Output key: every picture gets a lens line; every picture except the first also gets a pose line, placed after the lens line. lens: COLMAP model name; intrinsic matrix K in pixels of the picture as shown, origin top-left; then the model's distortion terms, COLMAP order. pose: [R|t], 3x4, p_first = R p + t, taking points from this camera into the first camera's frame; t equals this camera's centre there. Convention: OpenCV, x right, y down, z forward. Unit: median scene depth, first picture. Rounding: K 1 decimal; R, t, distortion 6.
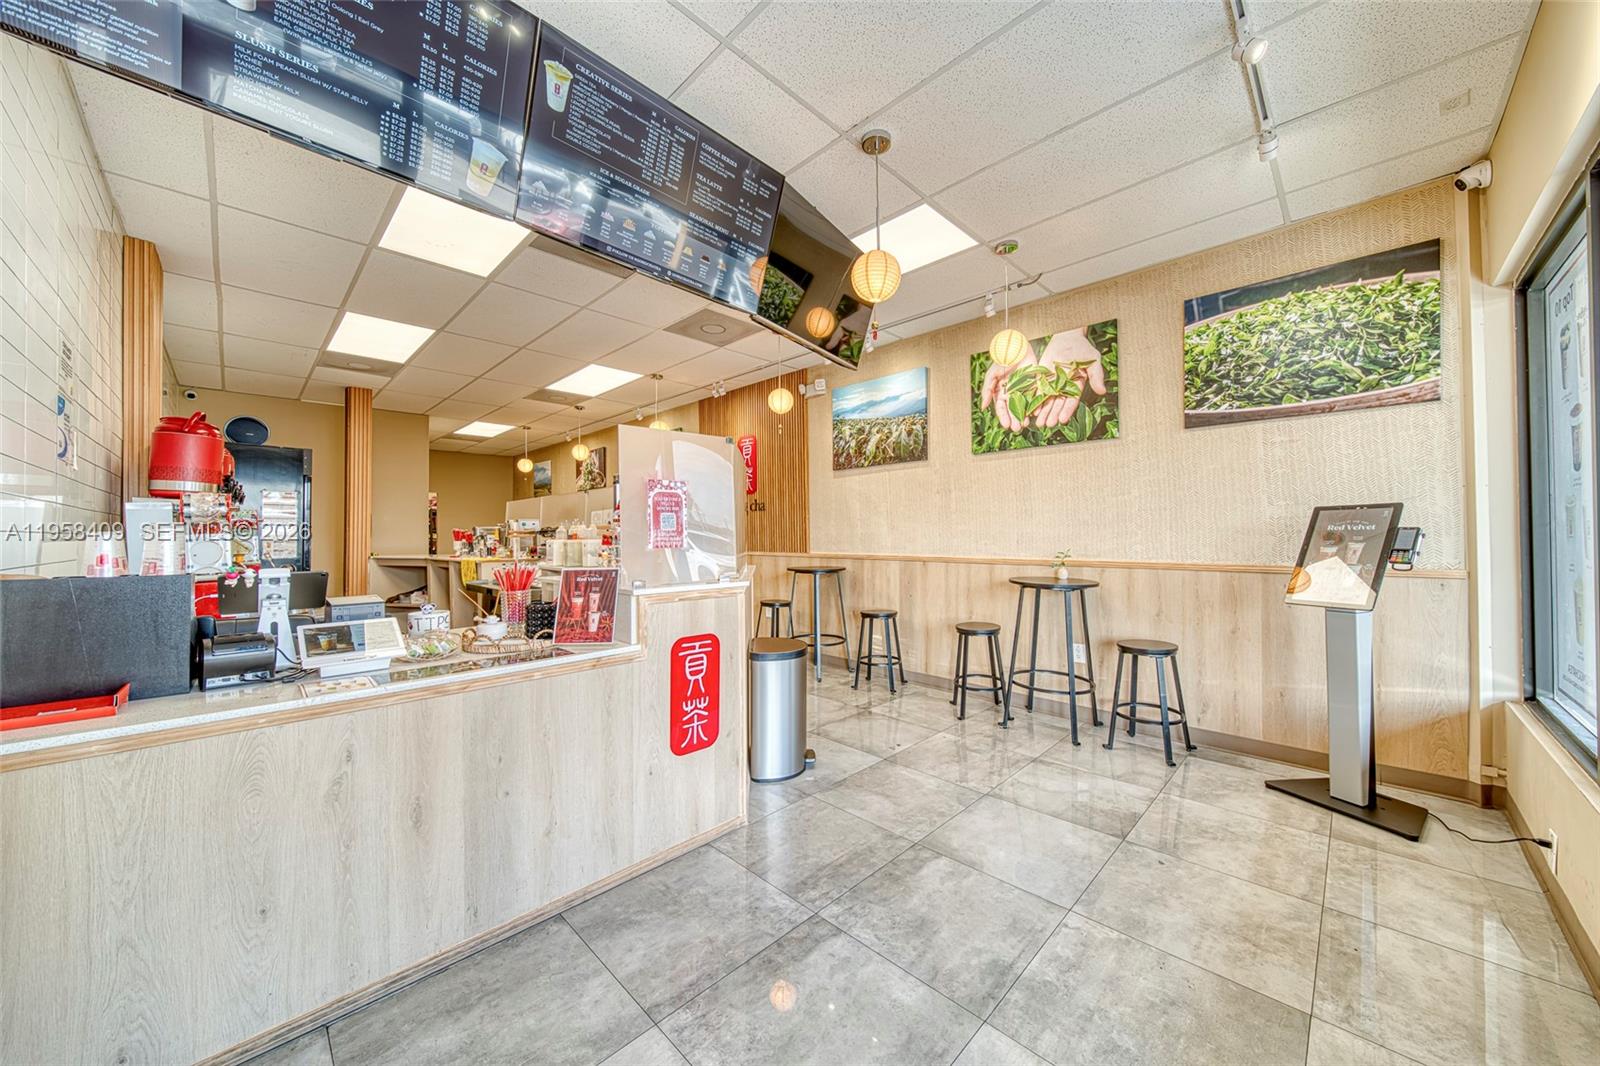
lens RADIAL K [[562.5, 0, 801.1], [0, 562.5, 529.4], [0, 0, 1]] dist [-0.000264, -0.000462]
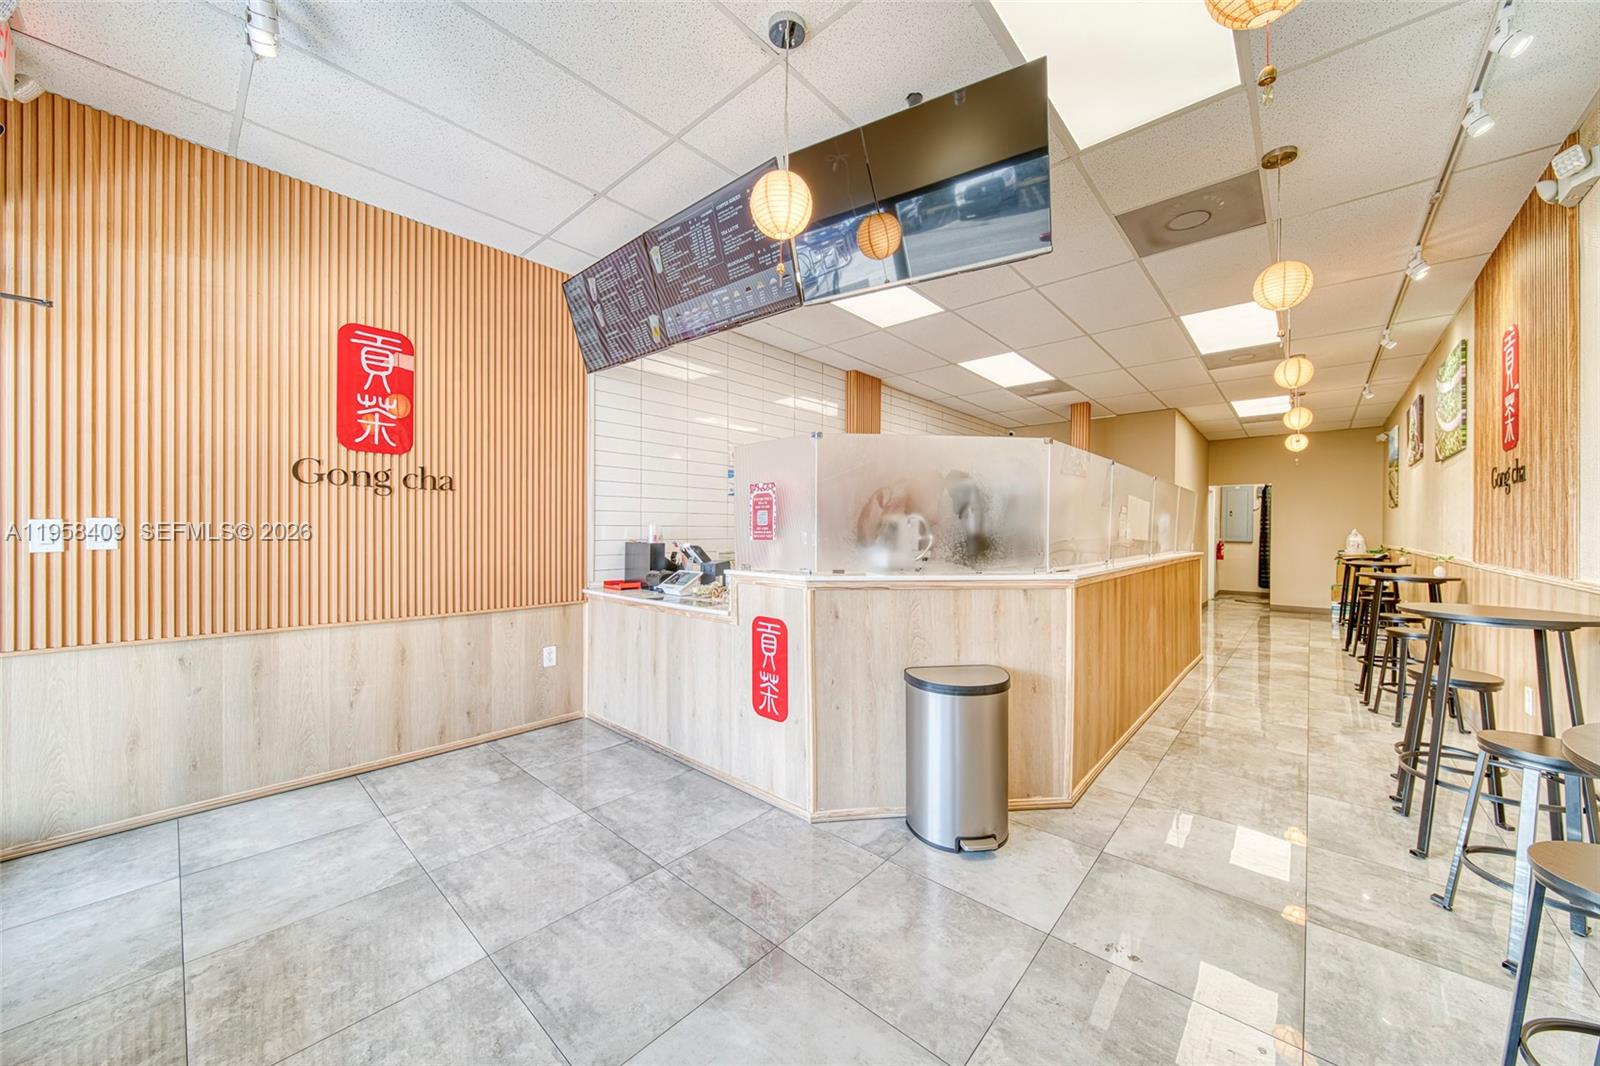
lens RADIAL K [[565.2, 0, 805.6], [0, 565.2, 532.9], [0, 0, 1]] dist [-0.002796, -0.000551]
pose [[0.053895, 0.007374, -0.998519, 0.957837], [0.000868, 0.999972, 0.007431, 0.009315], [0.998546, -0.001268, 0.053887, 1.013595]]
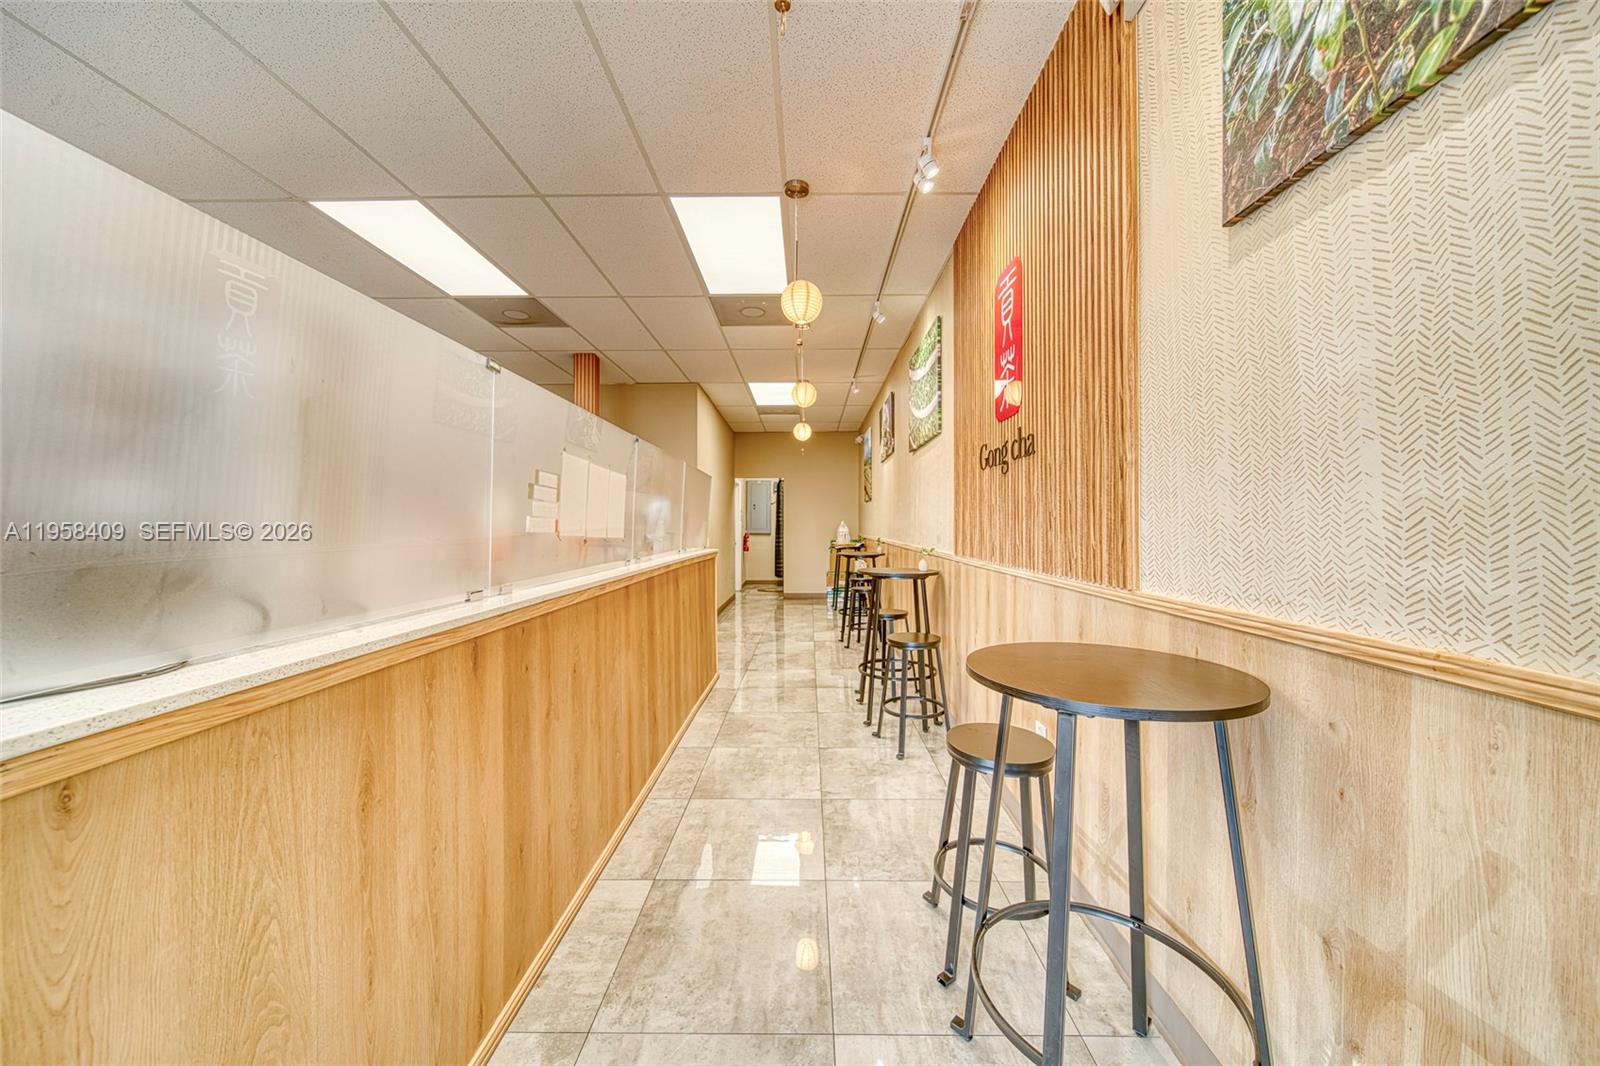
lens RADIAL K [[576.6, 0, 797.2], [0, 576.6, 547.2], [0, 0, 1]] dist [-0.000730, -0.000065]
pose [[0.692034, 0.028894, -0.721286, 0.250180], [0.004686, 0.998998, 0.044514, 0.017805], [0.721850, -0.034185, 0.691205, 1.682907]]
